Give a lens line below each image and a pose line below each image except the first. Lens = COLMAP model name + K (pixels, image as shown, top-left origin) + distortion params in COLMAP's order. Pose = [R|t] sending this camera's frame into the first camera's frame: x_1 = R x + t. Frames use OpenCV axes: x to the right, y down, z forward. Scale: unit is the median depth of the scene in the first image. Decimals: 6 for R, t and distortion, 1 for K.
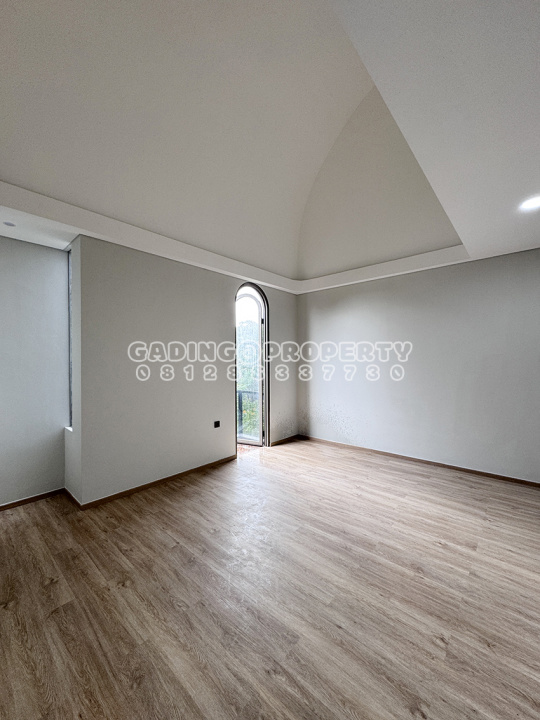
lens RADIAL K [[287.7, 0, 274.2], [0, 287.7, 357.6], [0, 0, 1]] dist [-0.006212, -0.000061]
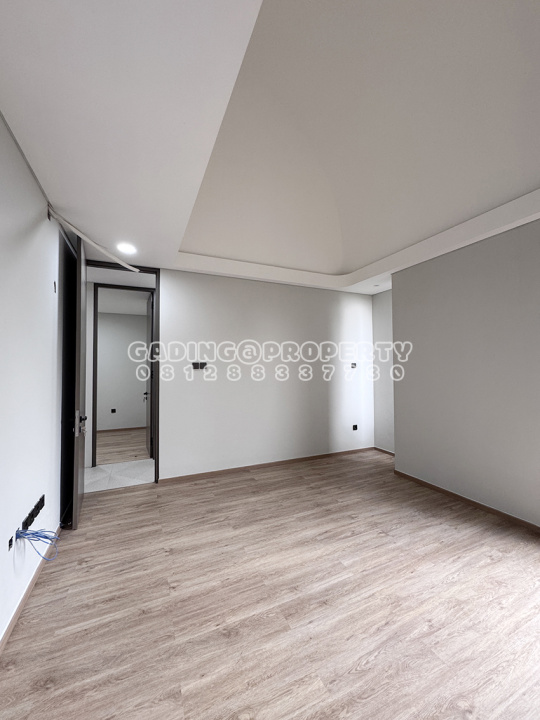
lens RADIAL K [[287.7, 0, 274.2], [0, 287.7, 357.6], [0, 0, 1]] dist [-0.006212, -0.000061]
pose [[-0.401863, -0.019891, -0.915484, 1.205183], [0.019380, 0.999355, -0.030220, 0.002449], [0.915495, -0.029887, -0.401218, 1.470972]]
